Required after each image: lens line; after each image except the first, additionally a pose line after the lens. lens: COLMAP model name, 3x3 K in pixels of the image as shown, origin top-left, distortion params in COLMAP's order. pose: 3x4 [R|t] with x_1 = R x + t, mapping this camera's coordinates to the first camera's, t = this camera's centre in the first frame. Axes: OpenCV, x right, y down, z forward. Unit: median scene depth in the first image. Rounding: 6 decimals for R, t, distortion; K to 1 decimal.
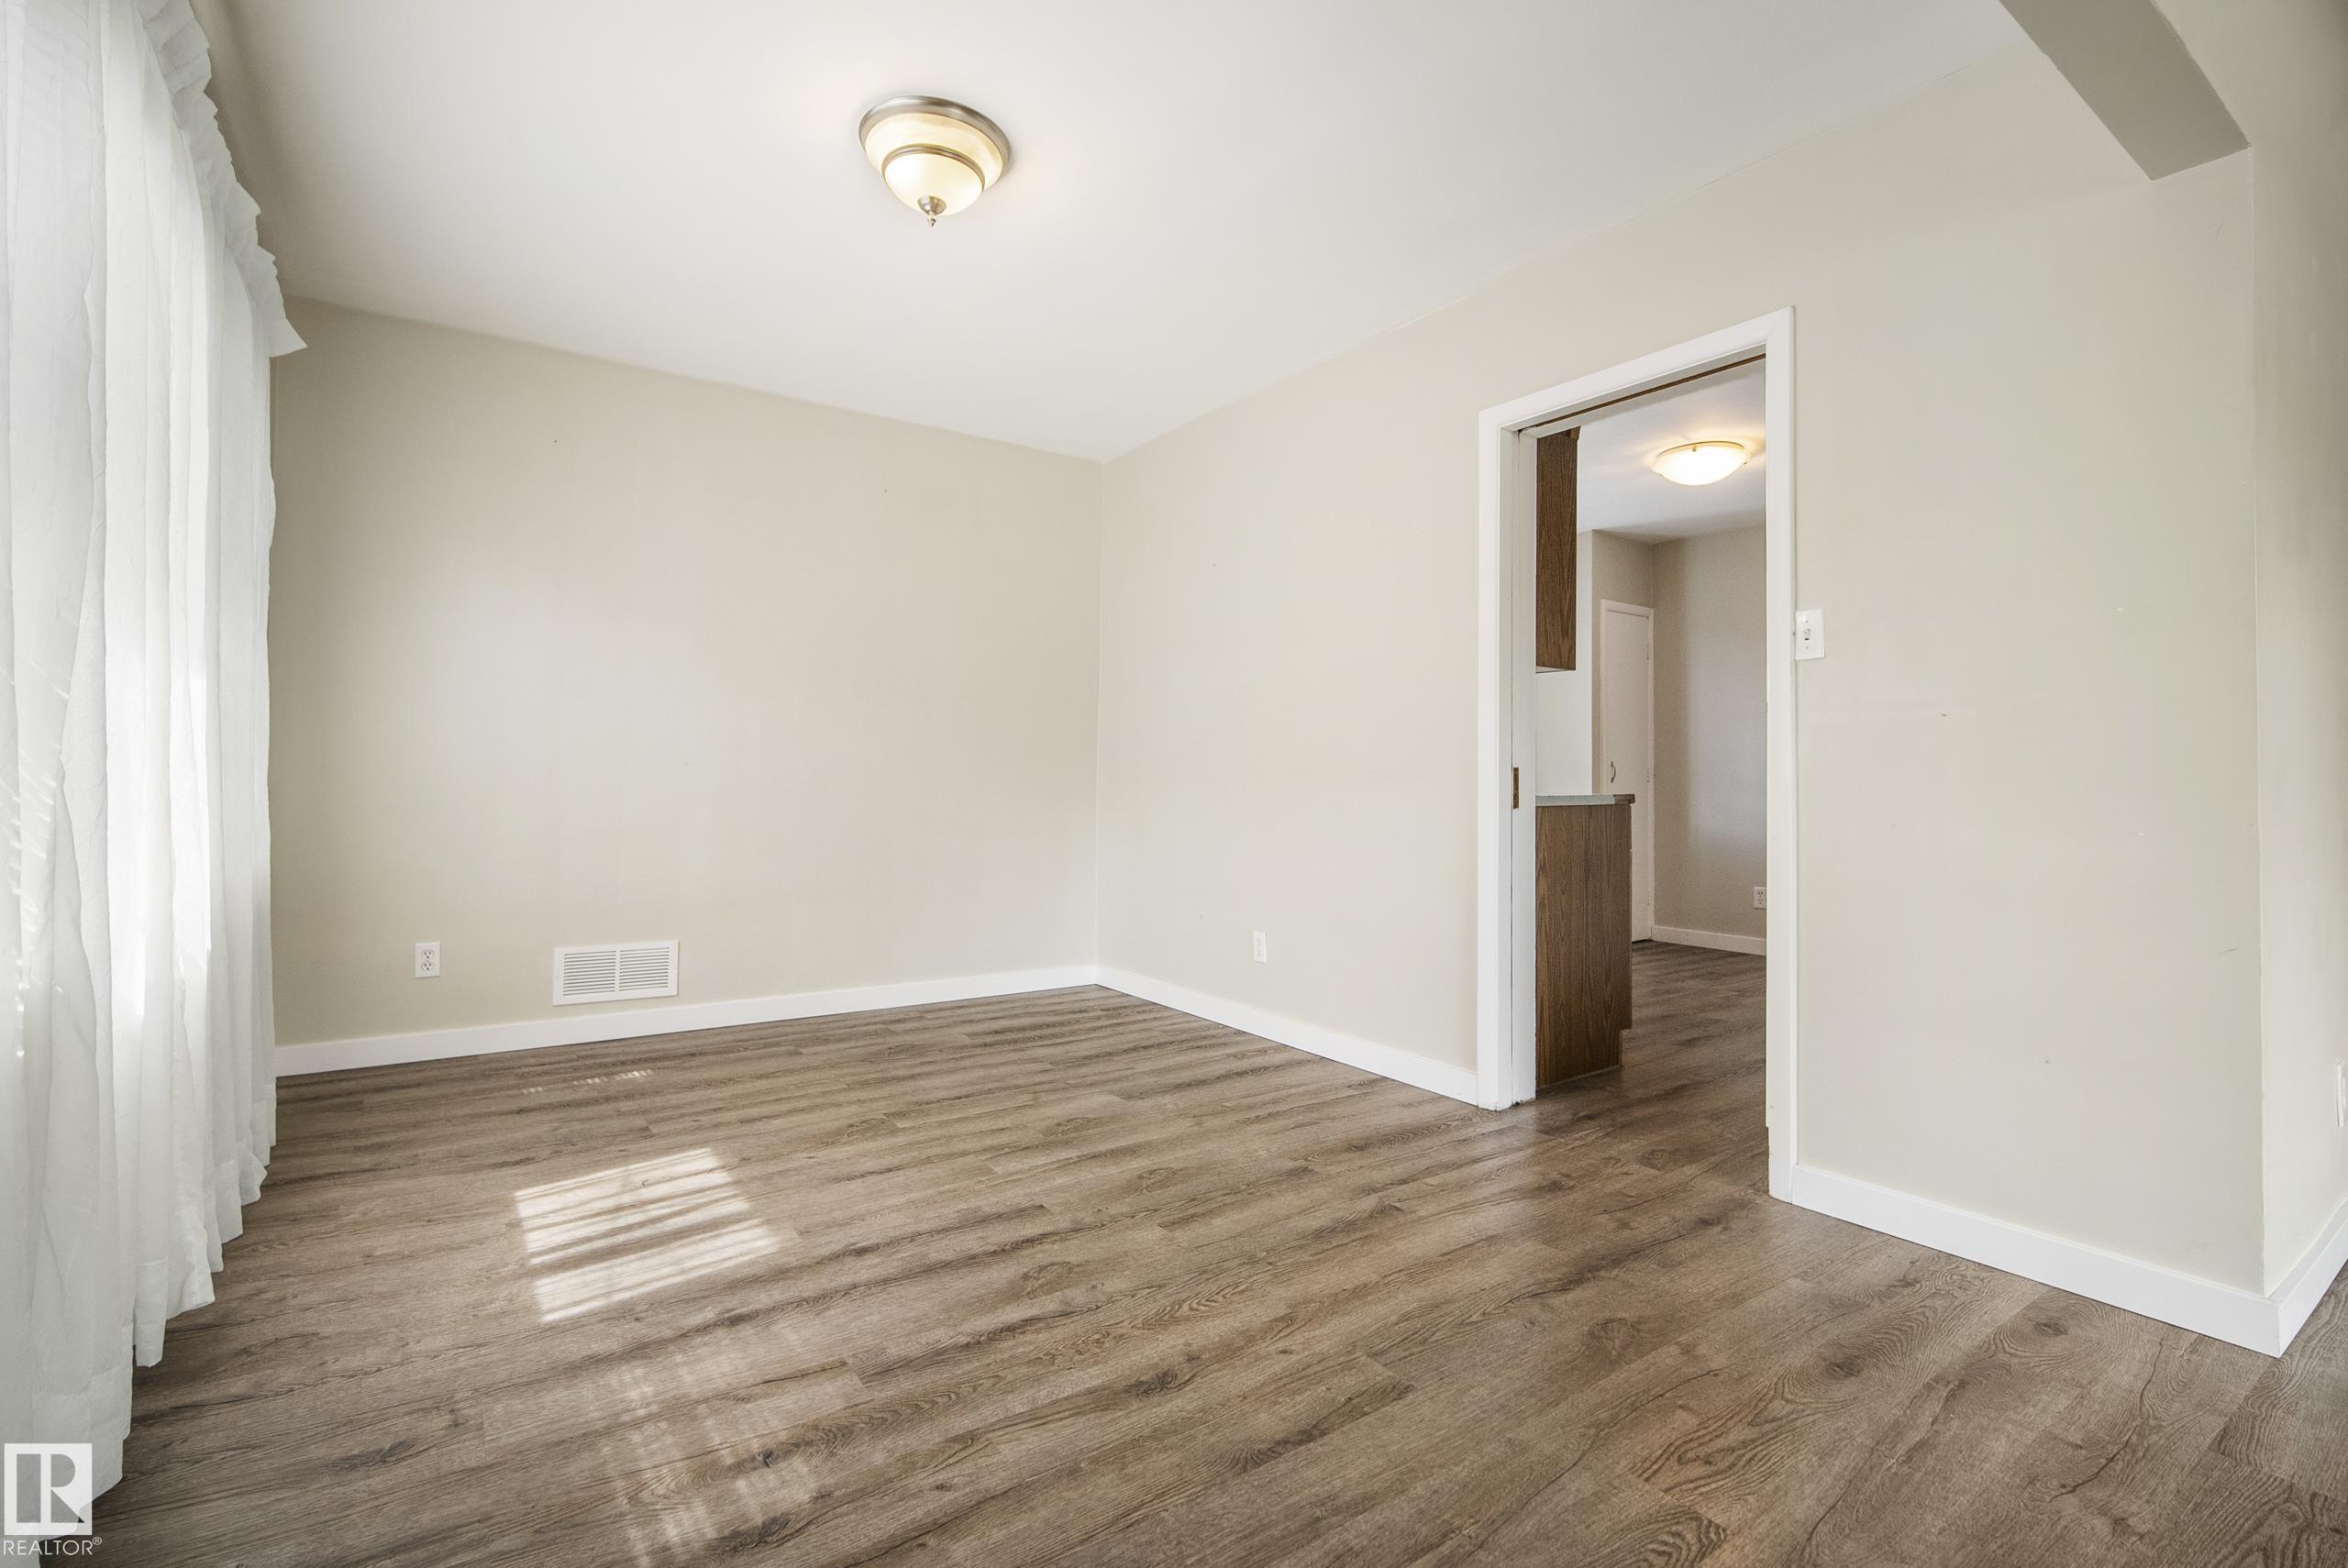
lens RADIAL K [[1057.8, 0, 1169.5], [0, 1057.8, 778.6], [0, 0, 1]] dist [-0.012458, 0.001575]
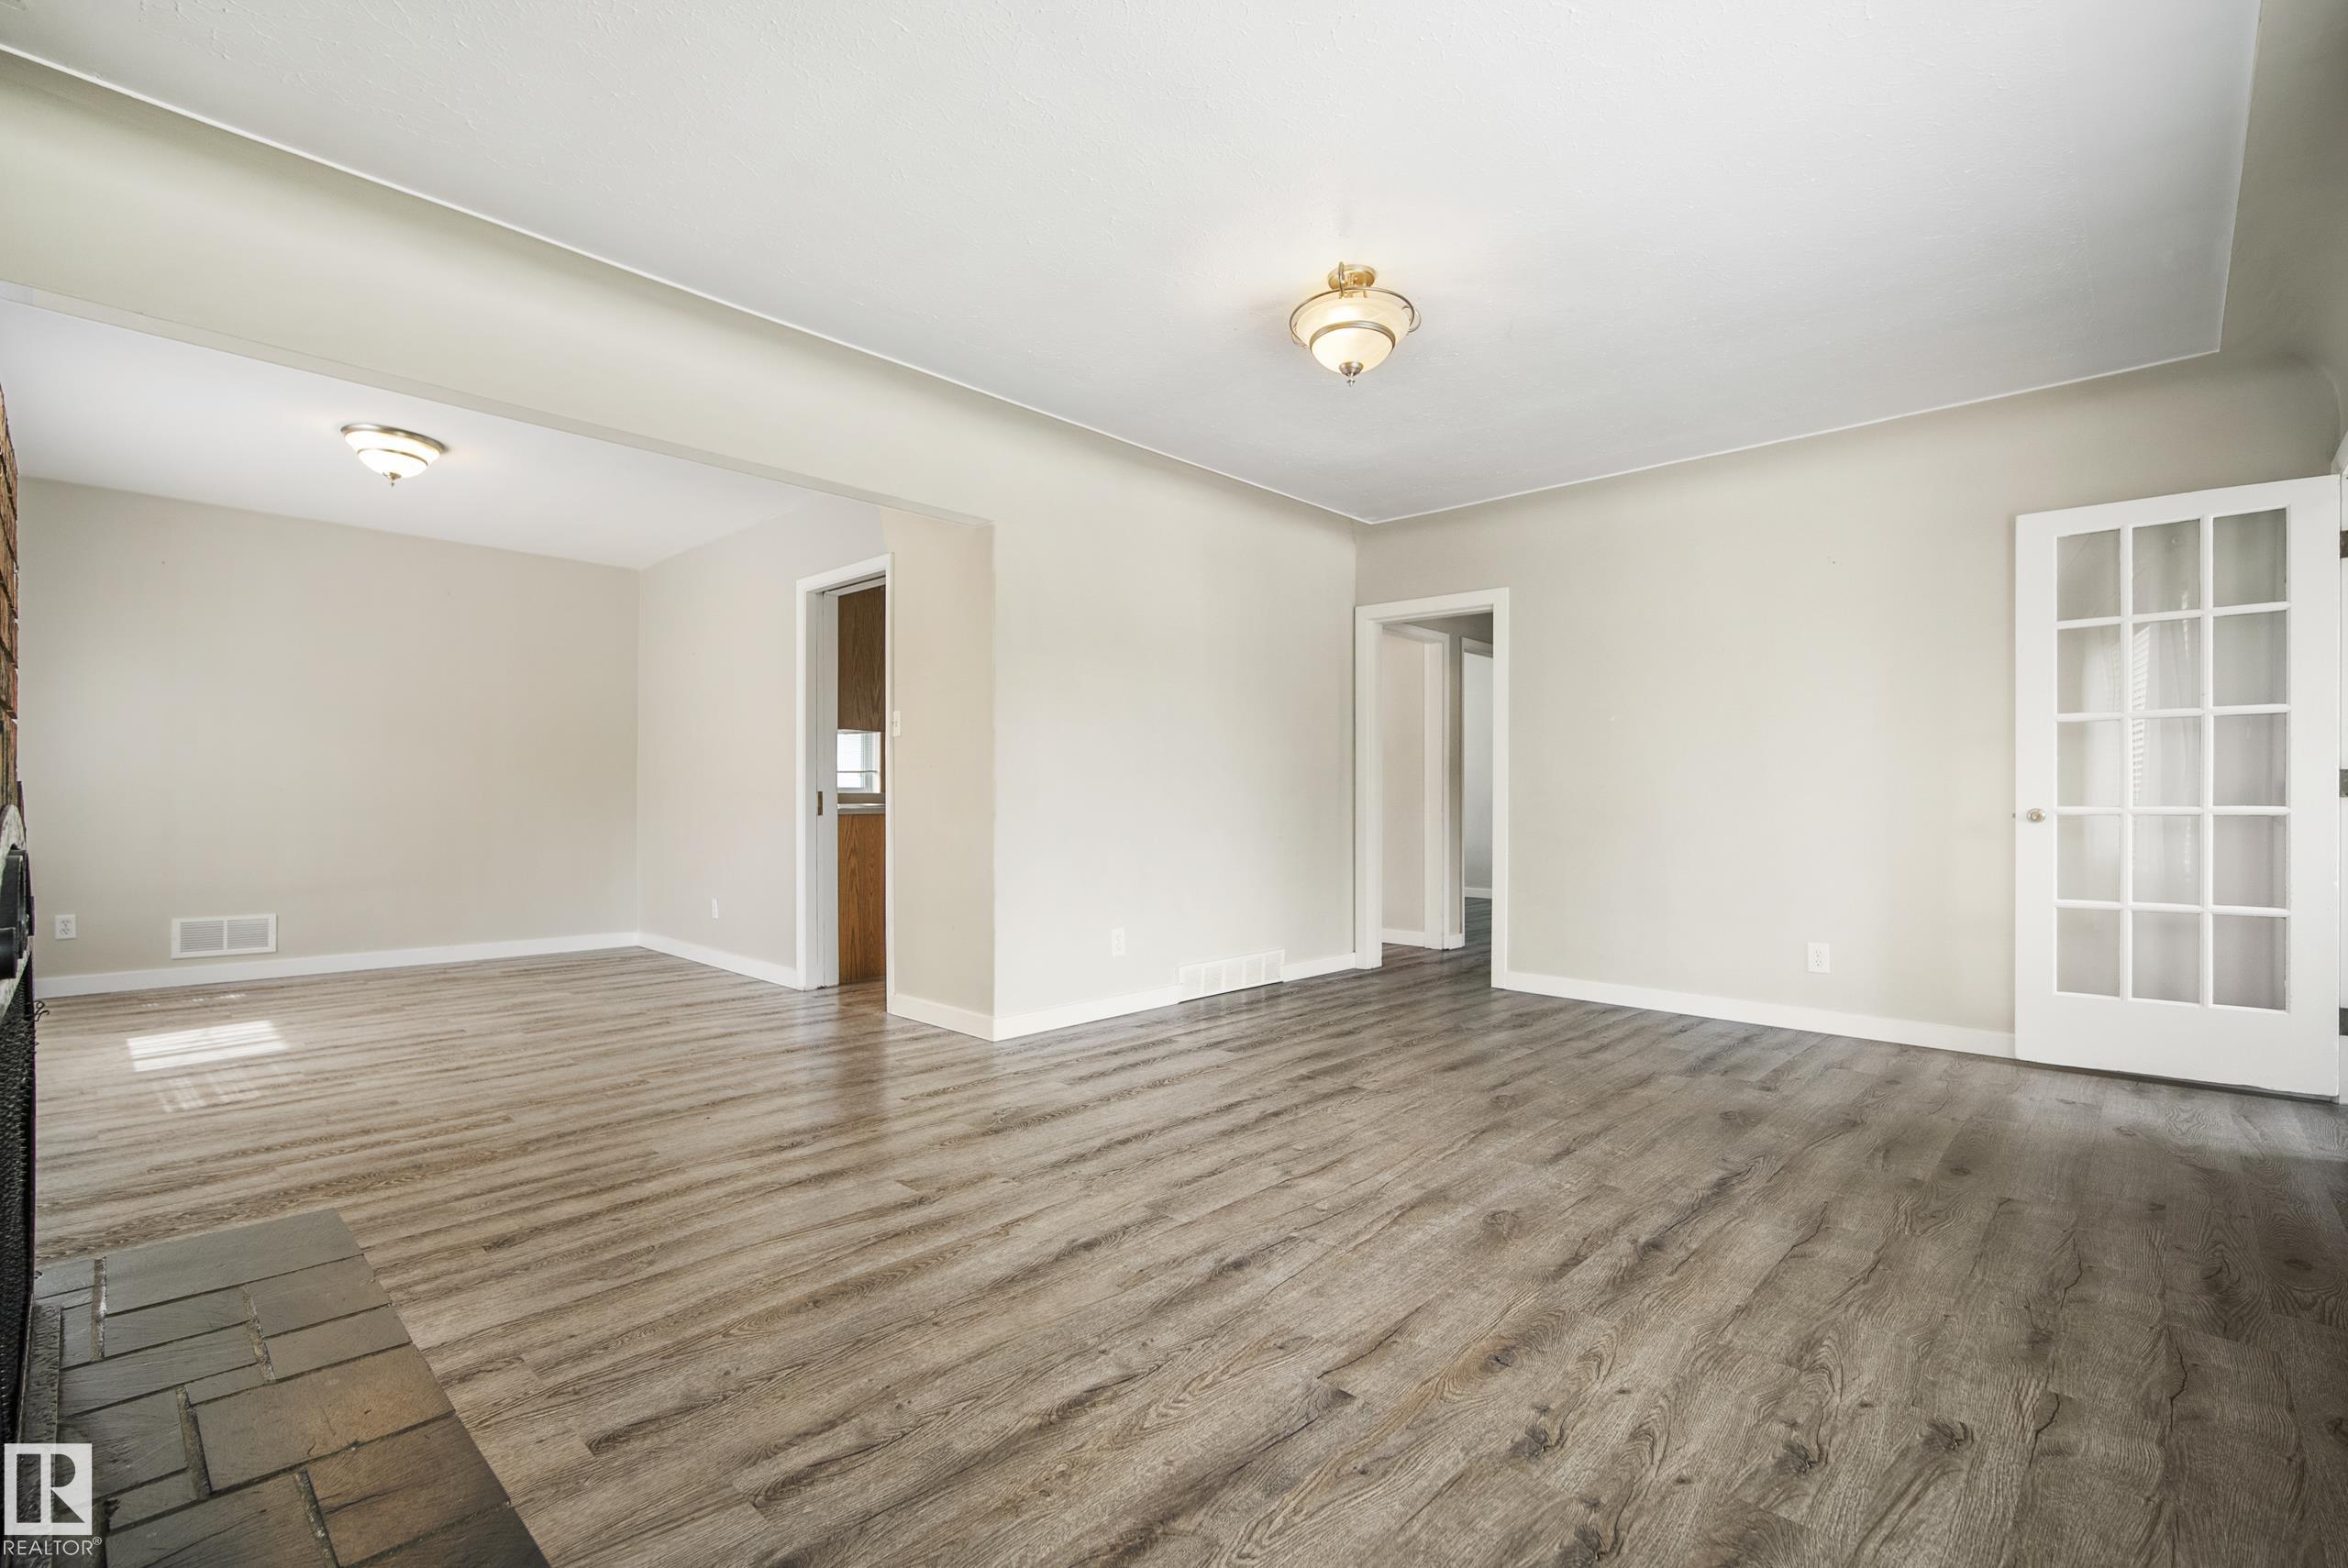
lens RADIAL K [[1057.8, 0, 1197.0], [0, 1057.8, 820.6], [0, 0, 1]] dist [-0.012458, 0.001575]
pose [[0.977471, -0.008270, 0.210910, 0.473055], [0.003406, 0.999720, 0.023416, -0.000727], [-0.211044, -0.022170, 0.977225, -0.671691]]
